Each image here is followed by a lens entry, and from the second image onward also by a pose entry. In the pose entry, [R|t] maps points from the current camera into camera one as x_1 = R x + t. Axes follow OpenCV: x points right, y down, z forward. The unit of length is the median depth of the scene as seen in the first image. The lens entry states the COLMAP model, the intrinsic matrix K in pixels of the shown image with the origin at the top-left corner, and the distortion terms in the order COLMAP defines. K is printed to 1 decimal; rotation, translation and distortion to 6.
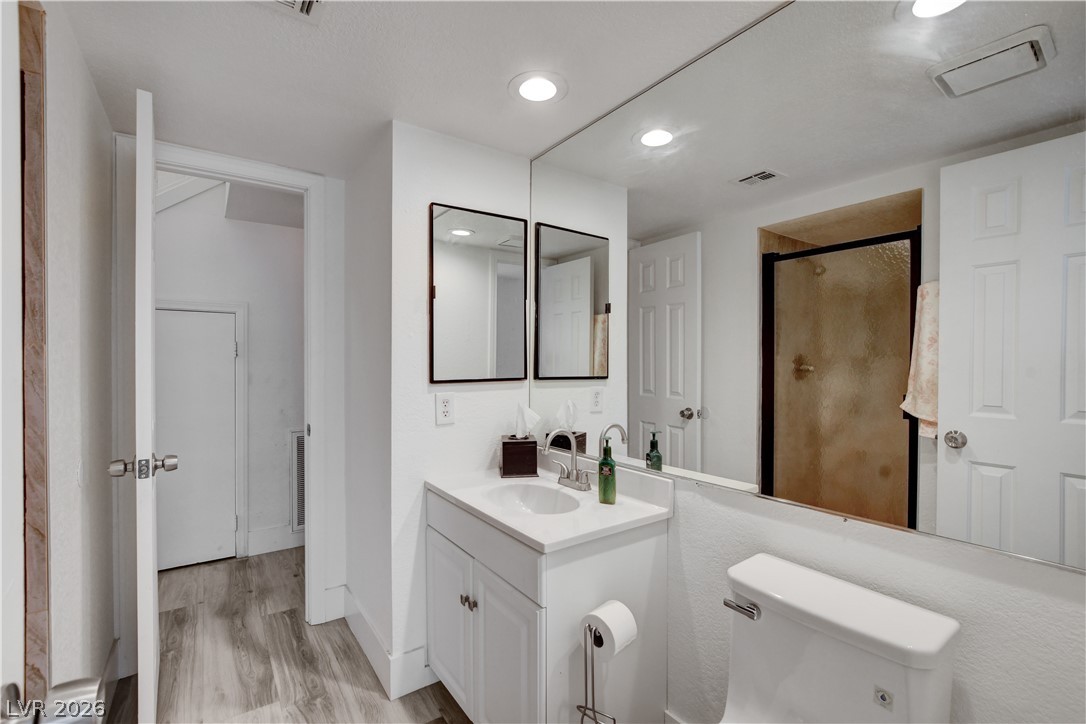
lens RADIAL K [[479.2, 0, 543.6], [0, 479.2, 358.7], [0, 0, 1]] dist [-0.011593, 0.000590]
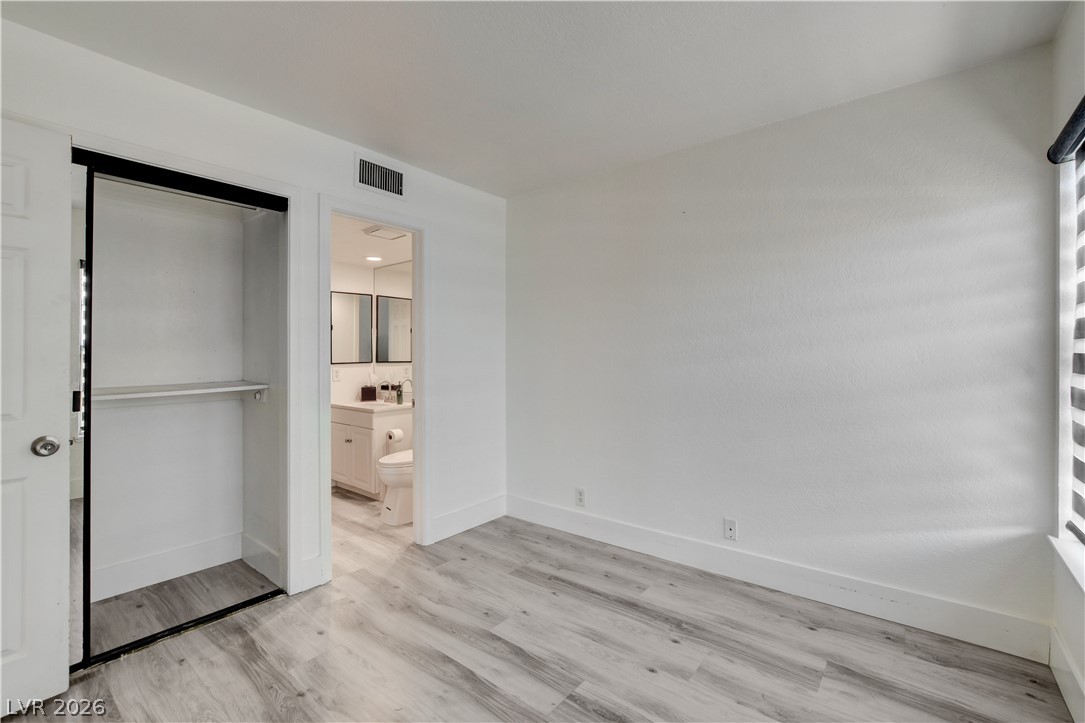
lens RADIAL K [[480.7, 0, 541.4], [0, 480.7, 353.6], [0, 0, 1]] dist [-0.015135, 0.000993]
pose [[0.963682, 0.001944, 0.267046, 0.145465], [-0.007161, 0.999802, 0.018564, -0.053647], [-0.266957, -0.019803, 0.963505, -1.595796]]
